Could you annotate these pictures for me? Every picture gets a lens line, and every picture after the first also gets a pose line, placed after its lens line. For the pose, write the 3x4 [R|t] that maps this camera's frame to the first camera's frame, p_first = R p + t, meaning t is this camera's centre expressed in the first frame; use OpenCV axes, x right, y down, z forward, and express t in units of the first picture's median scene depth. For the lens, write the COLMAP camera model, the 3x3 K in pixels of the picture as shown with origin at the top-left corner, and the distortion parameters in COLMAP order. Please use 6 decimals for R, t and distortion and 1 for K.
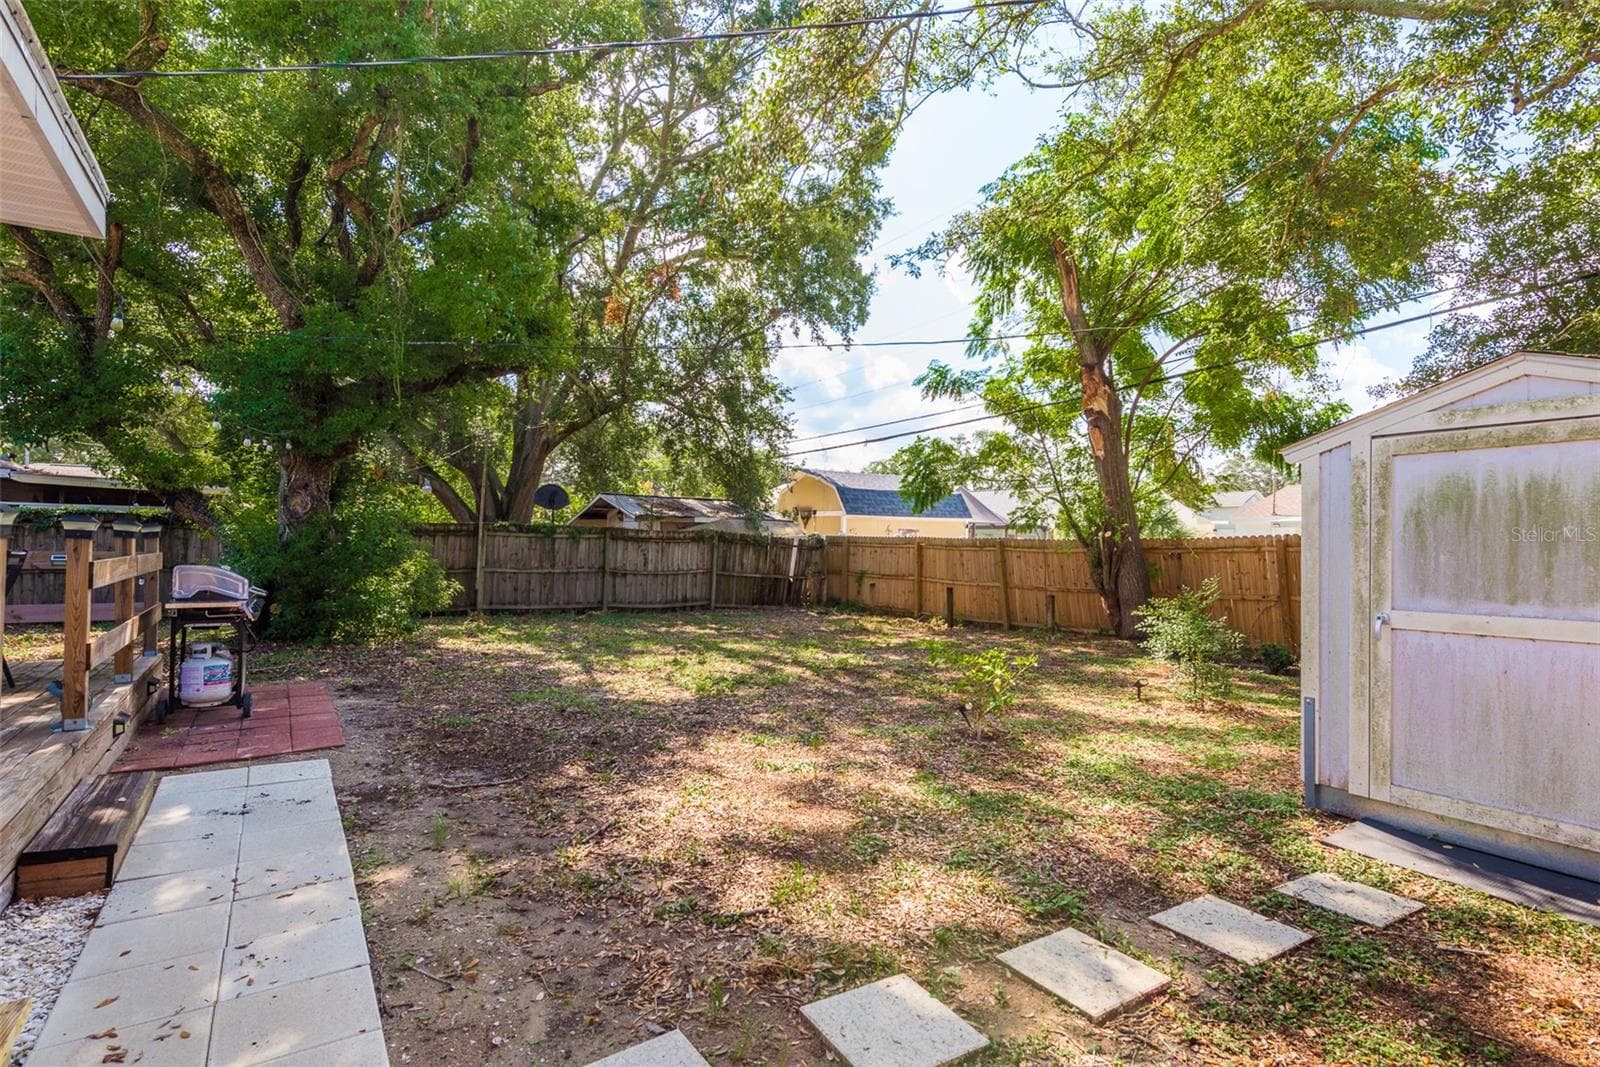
lens RADIAL K [[821.7, 0, 802.6], [0, 821.7, 536.3], [0, 0, 1]] dist [-0.002220, -0.000388]
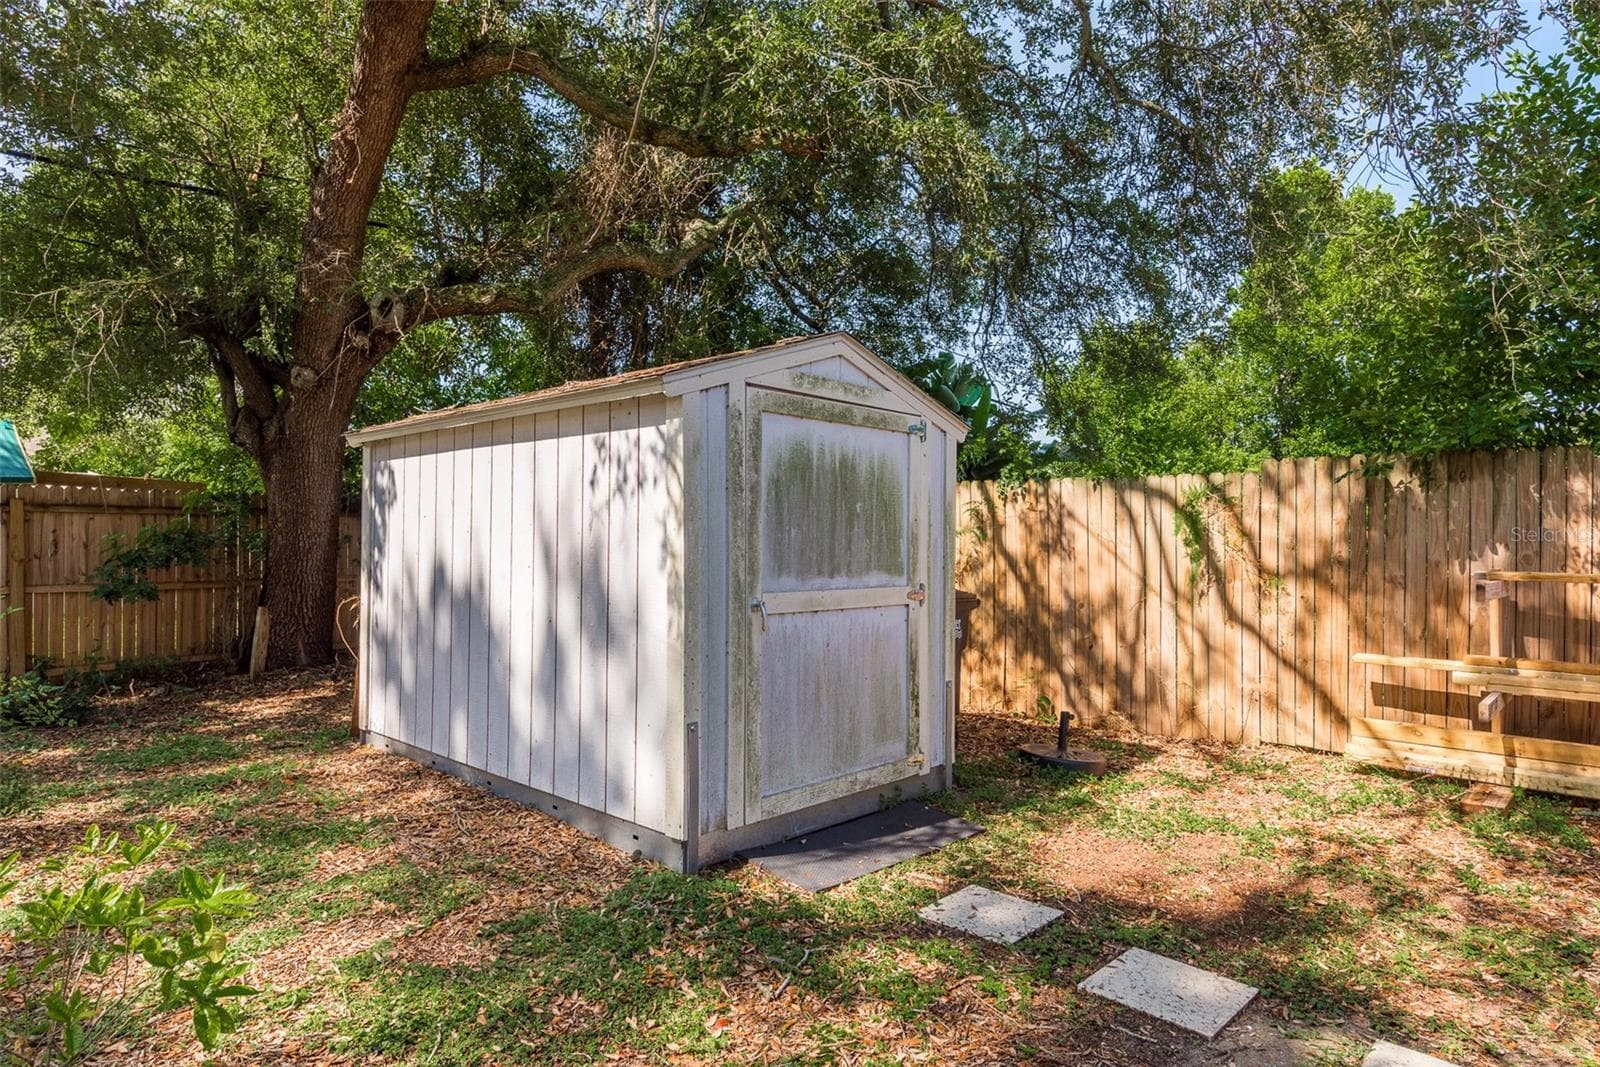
lens RADIAL K [[904.5, 0, 795.1], [0, 904.5, 535.6], [0, 0, 1]] dist [-0.005109, 0.001626]
pose [[-0.226280, -0.001671, 0.974061, -0.053842], [-0.022518, 0.999740, -0.003516, 0.008915], [-0.973802, -0.022730, -0.226259, 0.322001]]
